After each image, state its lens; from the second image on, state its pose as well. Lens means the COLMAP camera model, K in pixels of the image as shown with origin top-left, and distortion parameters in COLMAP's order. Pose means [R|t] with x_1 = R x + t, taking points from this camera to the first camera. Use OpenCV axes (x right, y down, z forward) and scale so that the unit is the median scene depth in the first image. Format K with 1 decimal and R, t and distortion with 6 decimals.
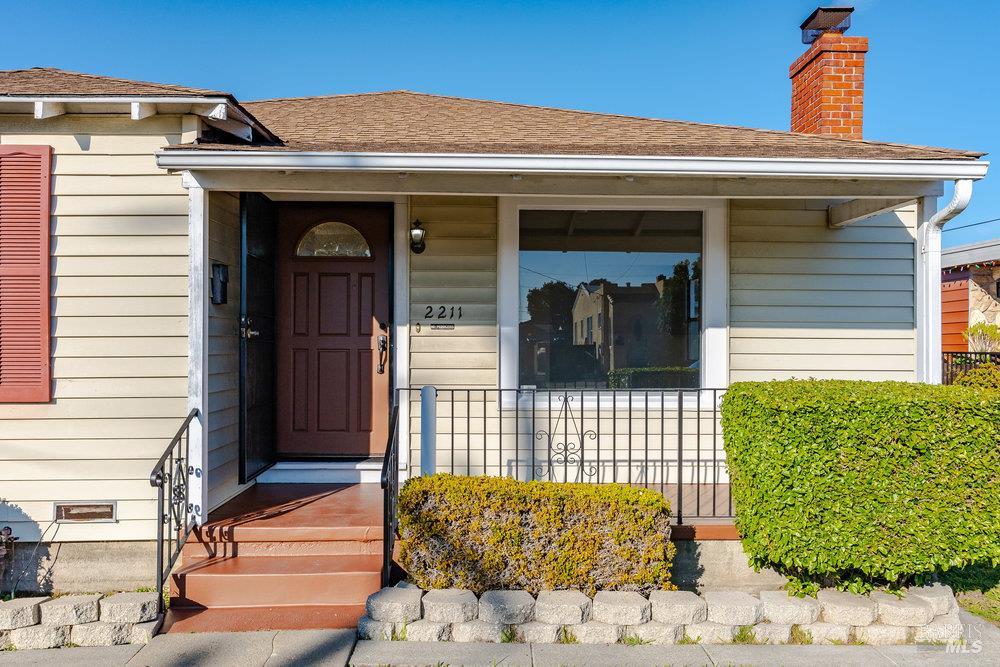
lens RADIAL K [[796.7, 0, 508.3], [0, 796.7, 346.6], [0, 0, 1]] dist [-0.001976, -0.005034]
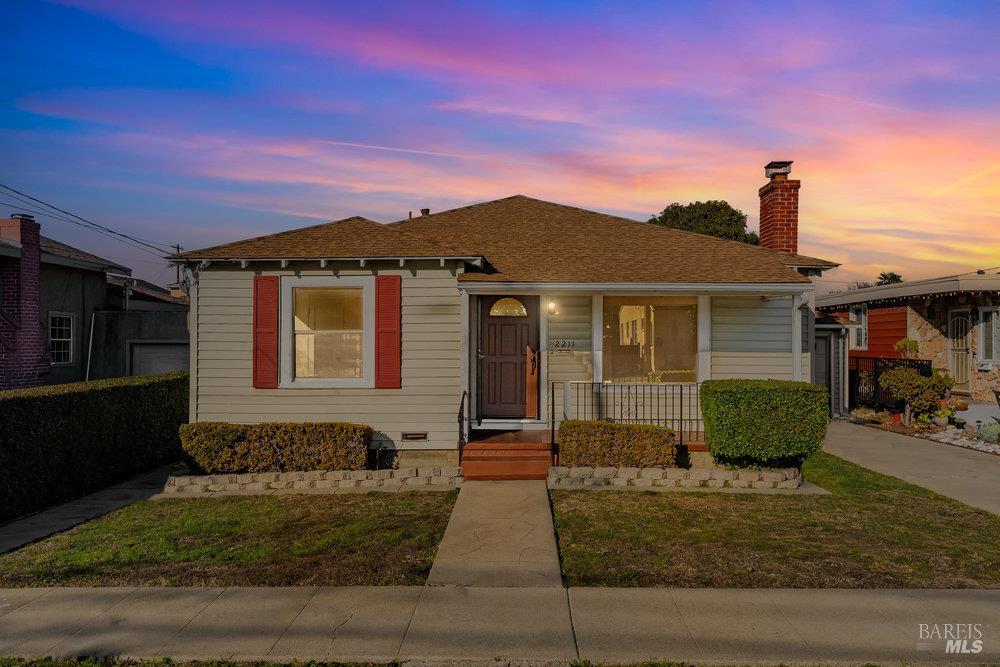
lens RADIAL K [[741.2, 0, 500.7], [0, 741.2, 332.6], [0, 0, 1]] dist [-0.010073, -0.001129]
pose [[0.997166, -0.001426, -0.075223, -0.127969], [0.000353, 0.999898, -0.014279, -0.056942], [0.075235, 0.014212, 0.997065, -1.081619]]
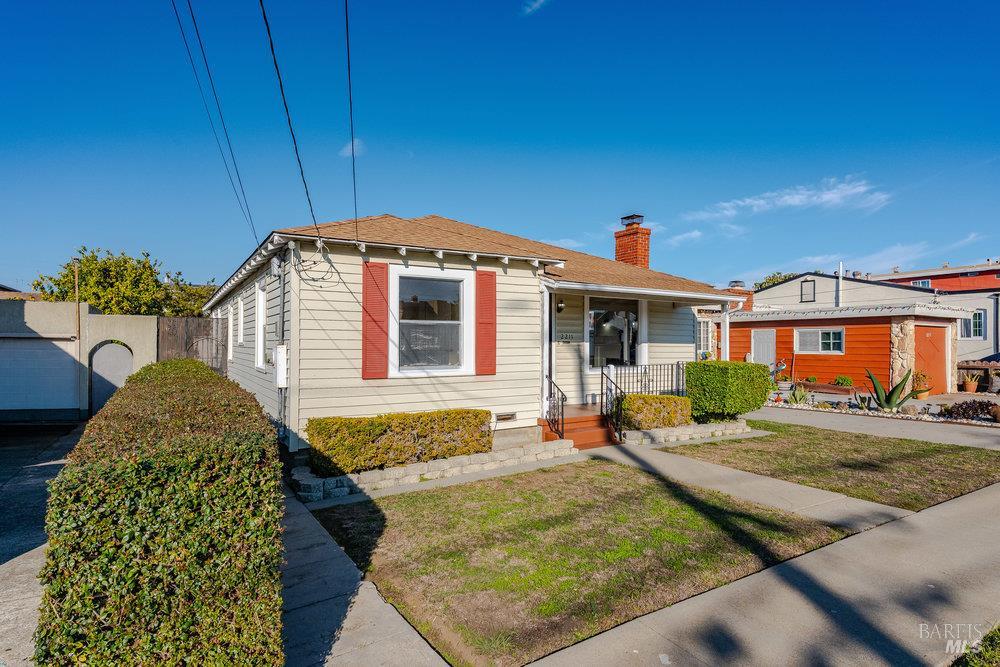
lens RADIAL K [[551.3, 0, 496.9], [0, 551.3, 337.6], [0, 0, 1]] dist [0.002921, -0.000202]
pose [[0.870606, 0.004805, 0.491958, -1.415051], [0.005397, 0.999799, -0.019316, -0.010735], [-0.491952, 0.019471, 0.870405, -0.507920]]
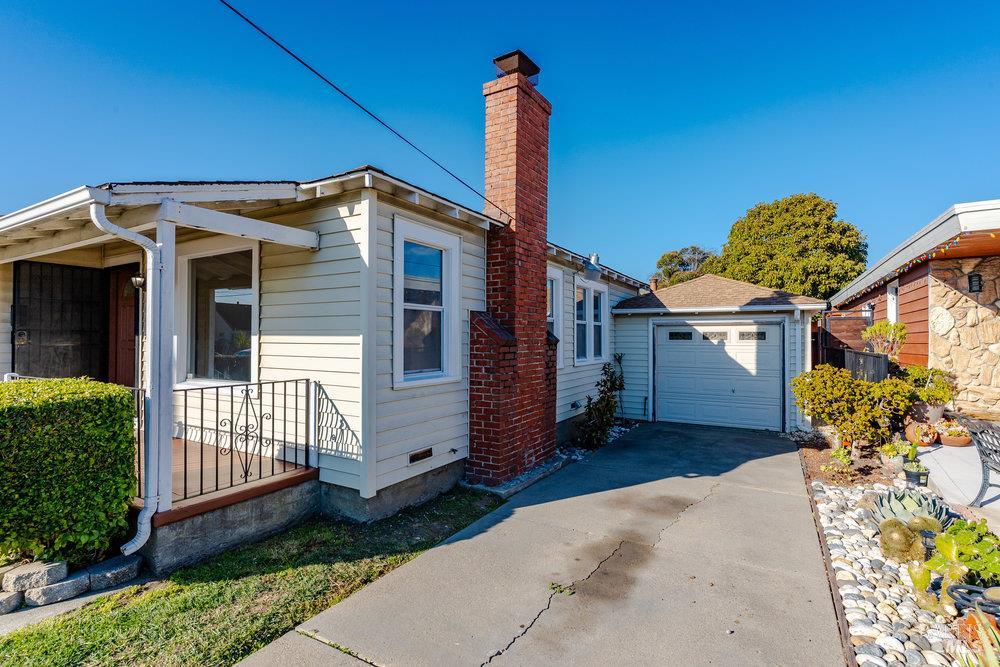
lens RADIAL K [[478.7, 0, 499.1], [0, 478.7, 336.2], [0, 0, 1]] dist [-0.005849, 0.001893]
pose [[0.850542, -0.005634, -0.525877, 1.306991], [0.000732, 0.999954, -0.009528, -0.016917], [0.525906, 0.007719, 0.850507, 0.704451]]
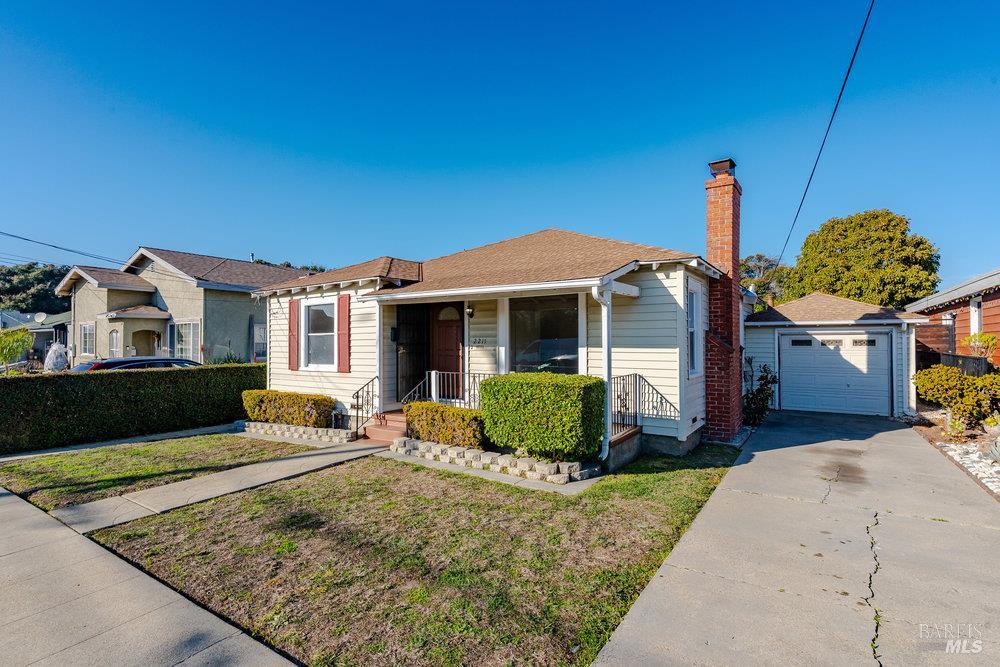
lens RADIAL K [[478.7, 0, 499.9], [0, 478.7, 338.9], [0, 0, 1]] dist [-0.005849, 0.001893]
pose [[0.814989, -0.010078, -0.579389, 1.058360], [0.006156, 0.999943, -0.008733, -0.046066], [0.579444, 0.003550, 0.815004, -0.240726]]
